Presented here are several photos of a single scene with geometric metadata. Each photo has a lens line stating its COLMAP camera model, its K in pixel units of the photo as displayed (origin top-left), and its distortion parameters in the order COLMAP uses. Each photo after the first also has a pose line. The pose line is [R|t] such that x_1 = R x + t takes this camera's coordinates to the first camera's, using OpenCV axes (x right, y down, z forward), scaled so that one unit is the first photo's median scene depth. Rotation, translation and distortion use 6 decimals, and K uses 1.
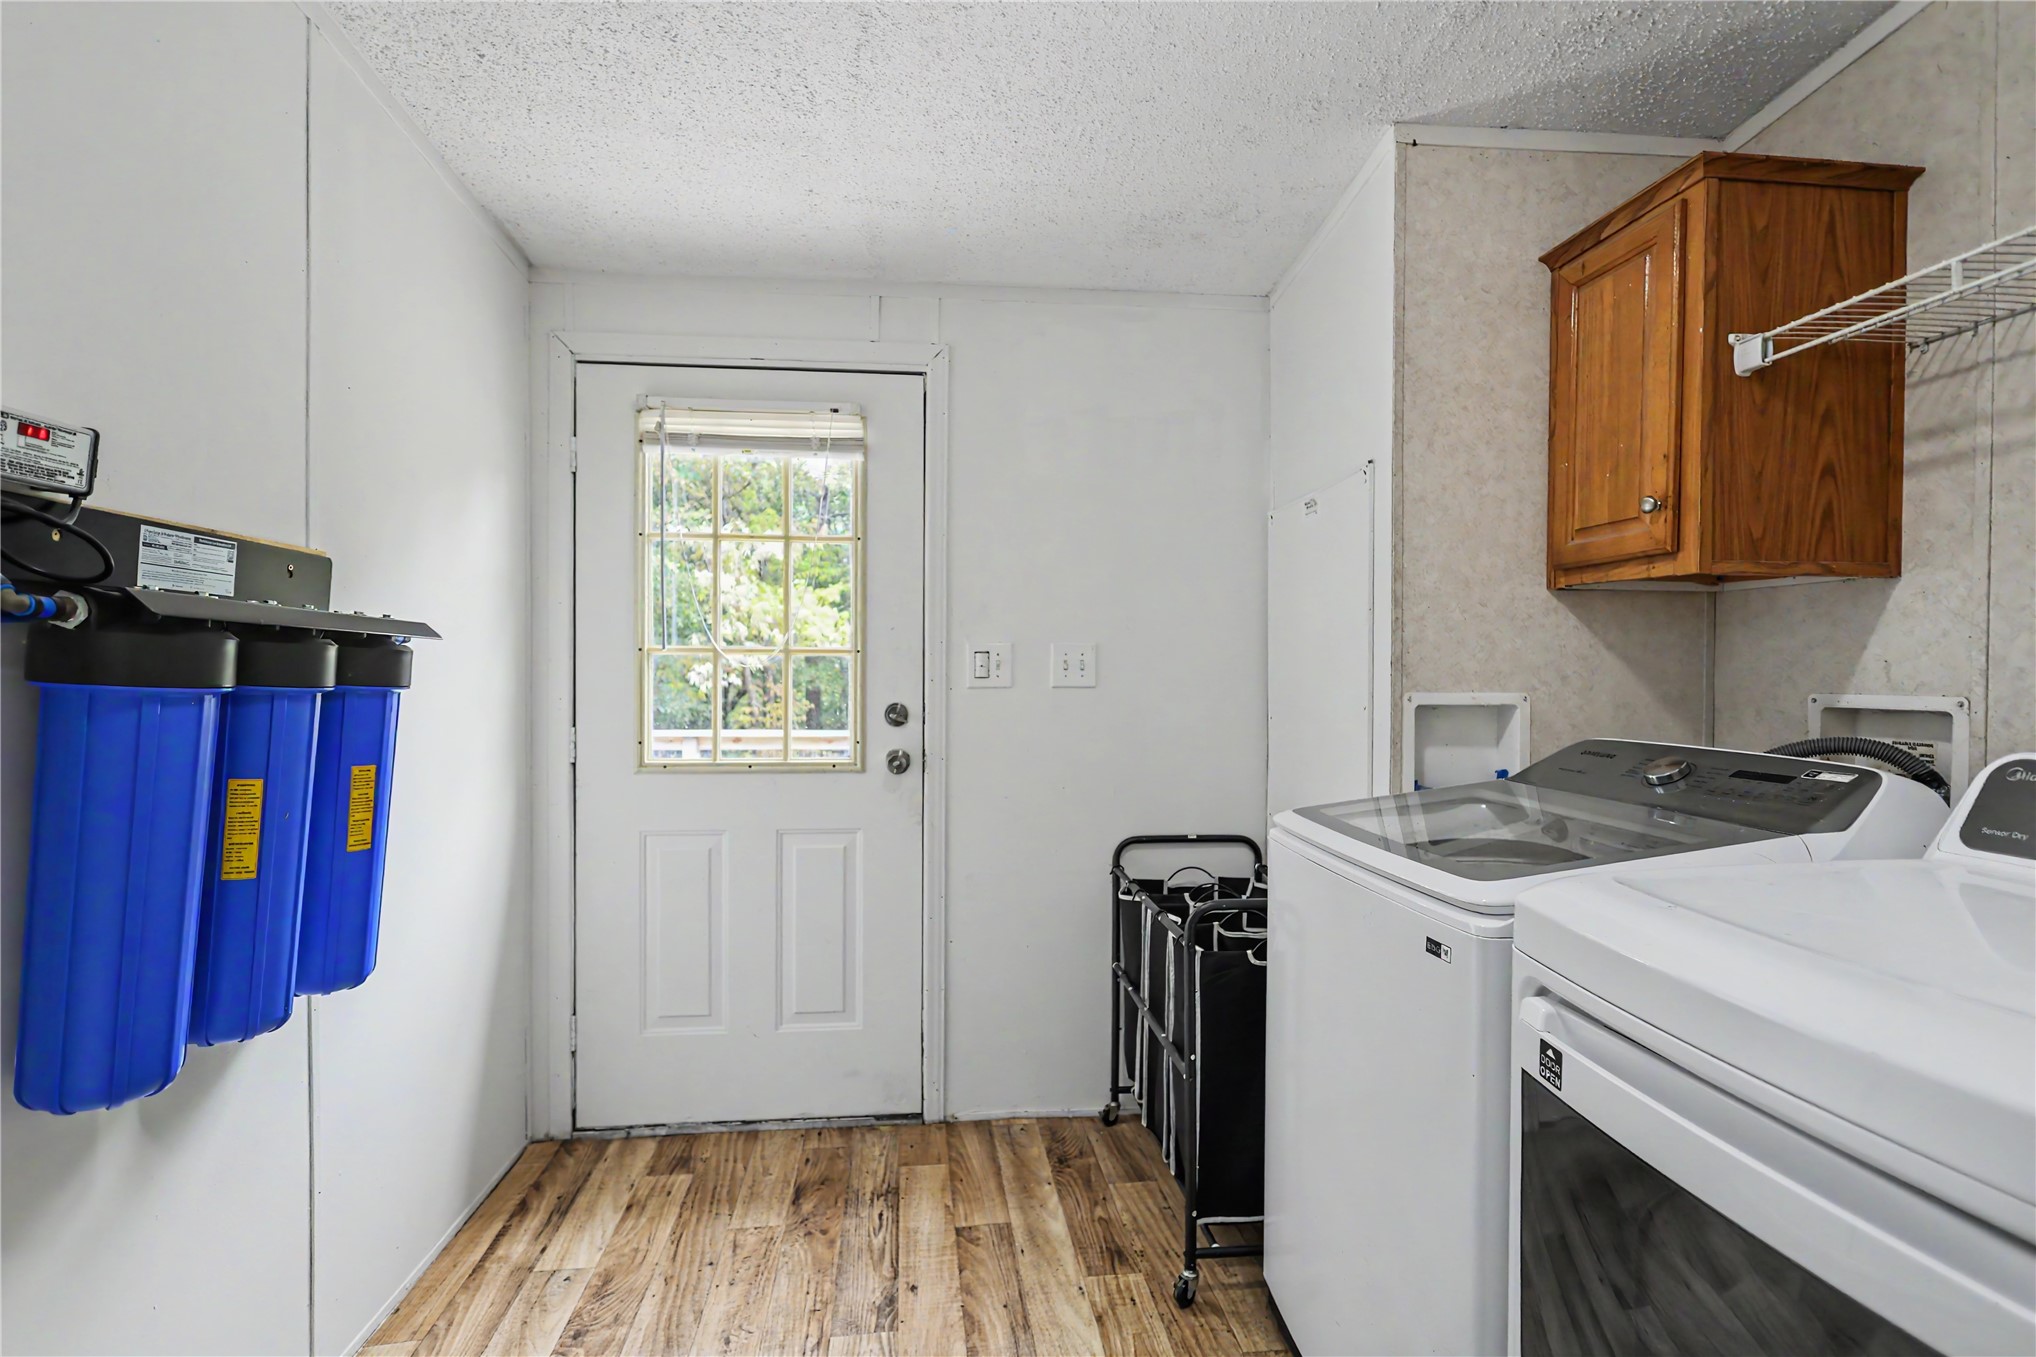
lens RADIAL K [[943.1, 0, 1017.8], [0, 943.1, 674.2], [0, 0, 1]] dist [-0.000296, 0.001141]
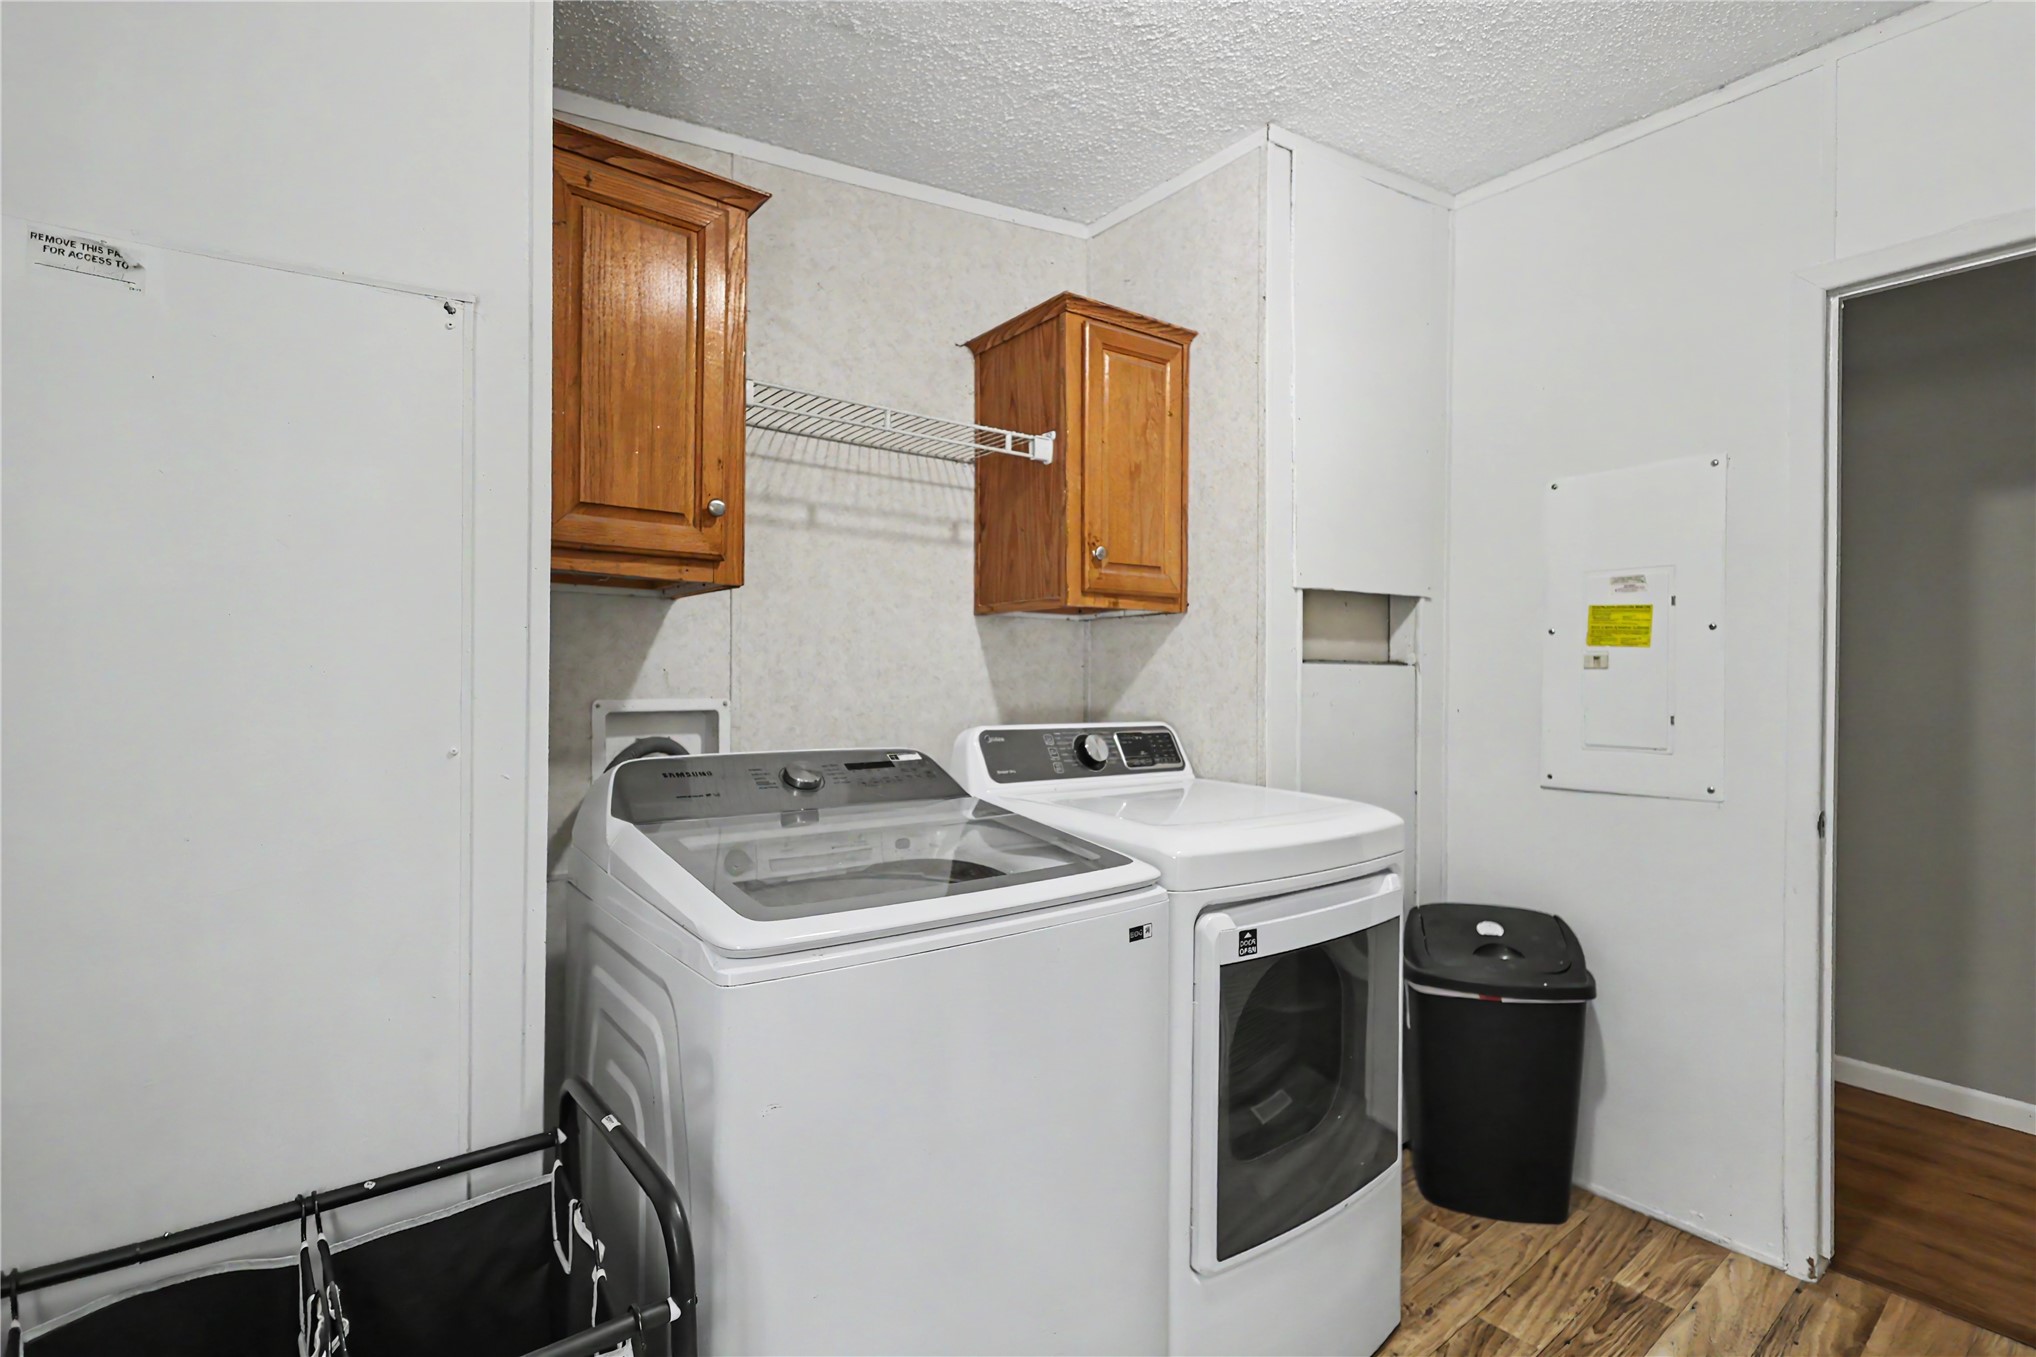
lens RADIAL K [[943.1, 0, 977.5], [0, 943.1, 683.4], [0, 0, 1]] dist [-0.000296, 0.001141]
pose [[-0.506818, -0.008103, 0.862015, -0.250607], [0.002093, 0.999941, 0.010630, -0.007205], [-0.862050, 0.007192, -0.506772, 1.058191]]
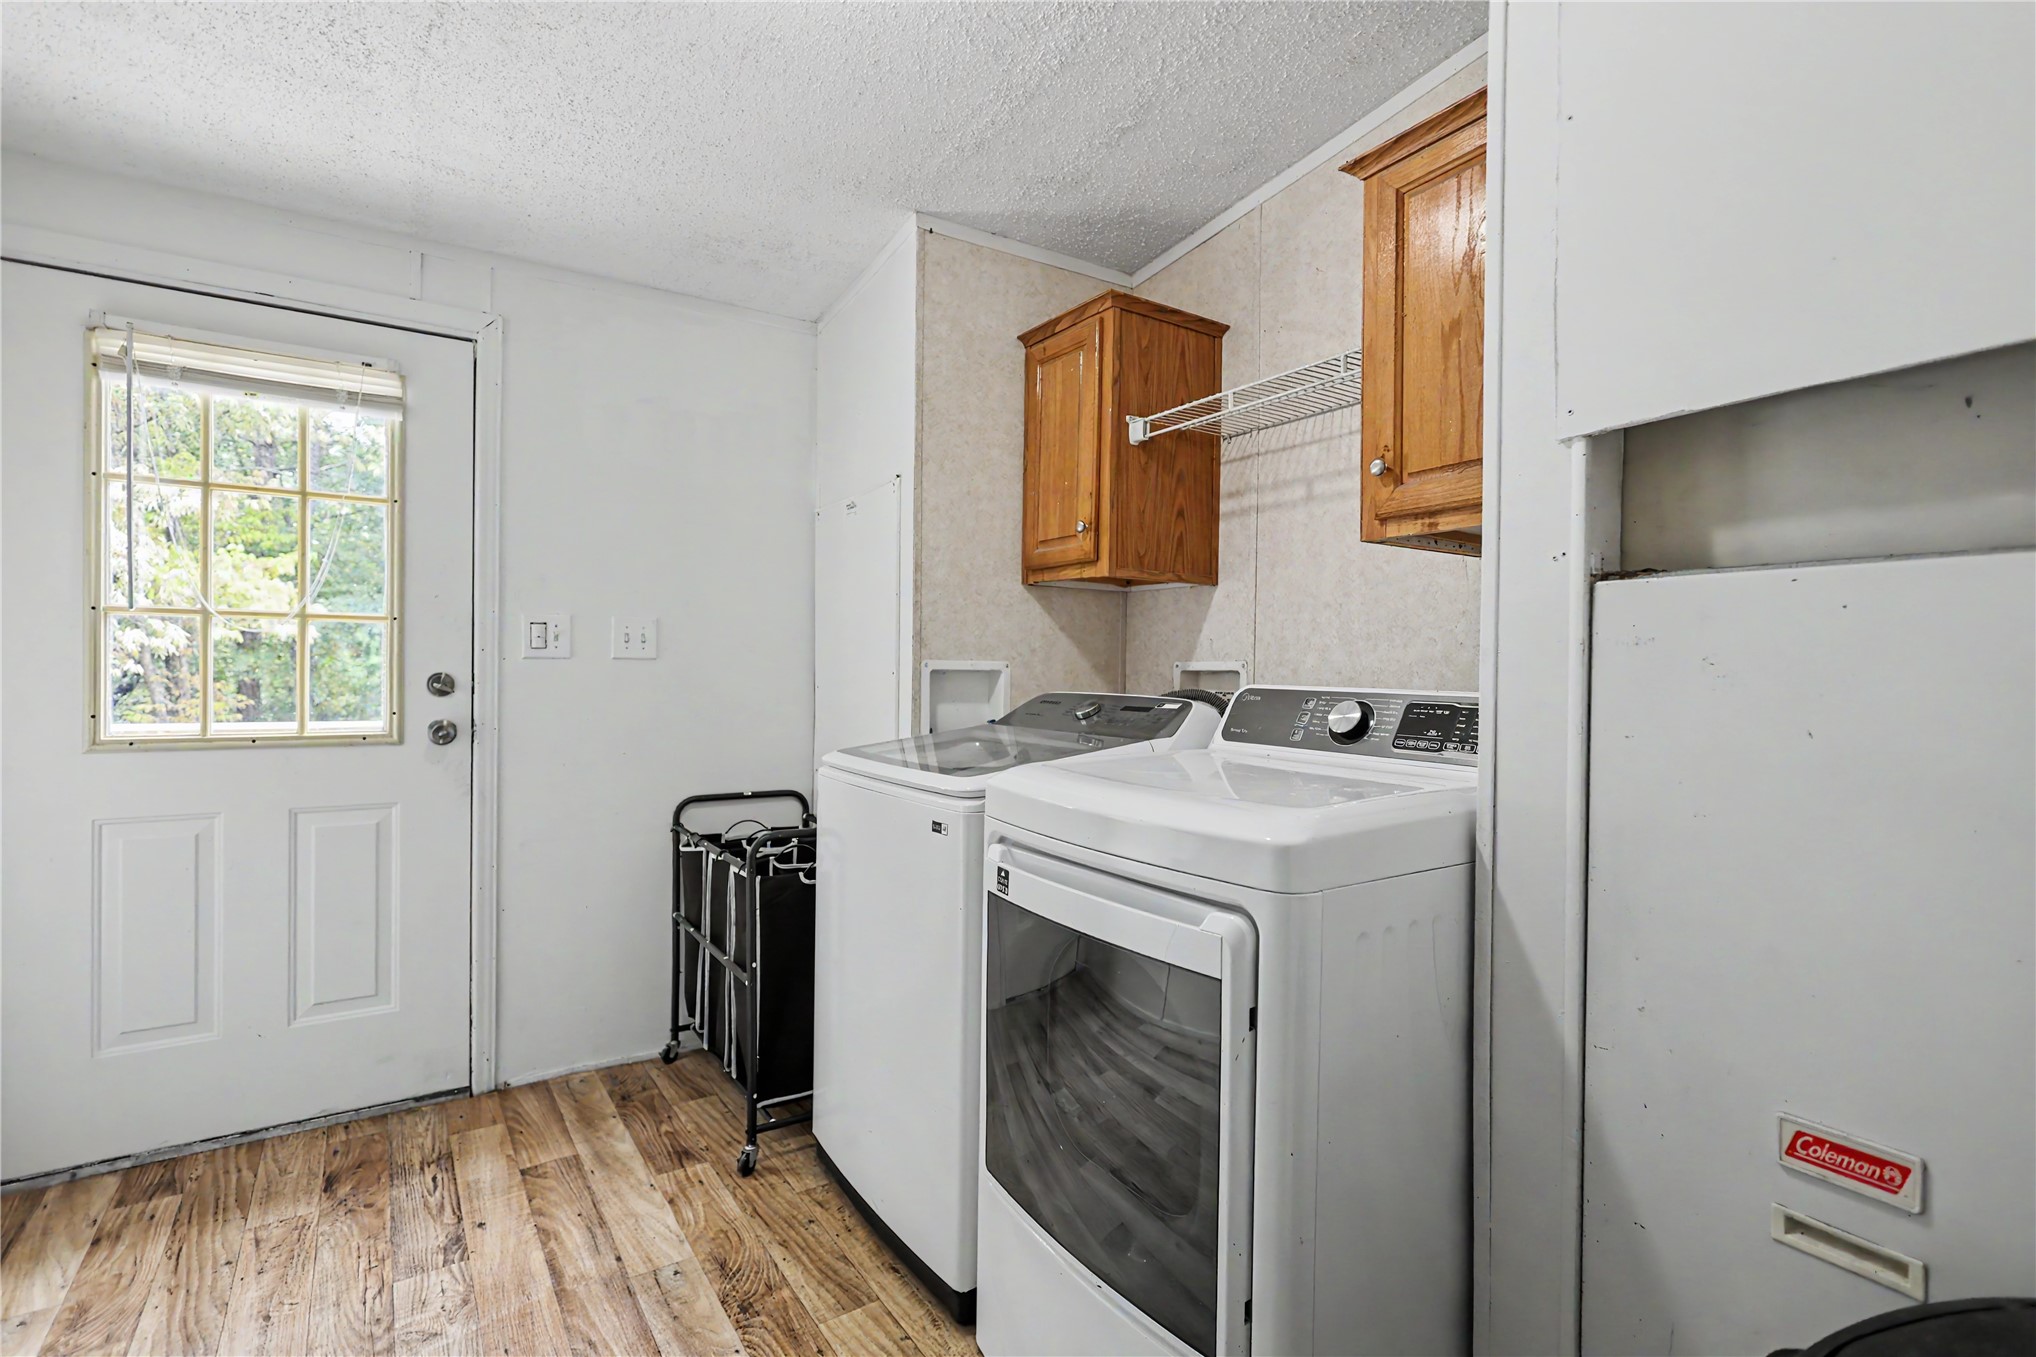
lens RADIAL K [[943.1, 0, 1022.8], [0, 943.1, 681.7], [0, 0, 1]] dist [-0.000296, 0.001141]
pose [[0.884615, -0.000895, 0.466321, -0.064832], [-0.004629, 0.999932, 0.010701, 0.034351], [-0.466299, -0.011625, 0.884551, -0.192125]]
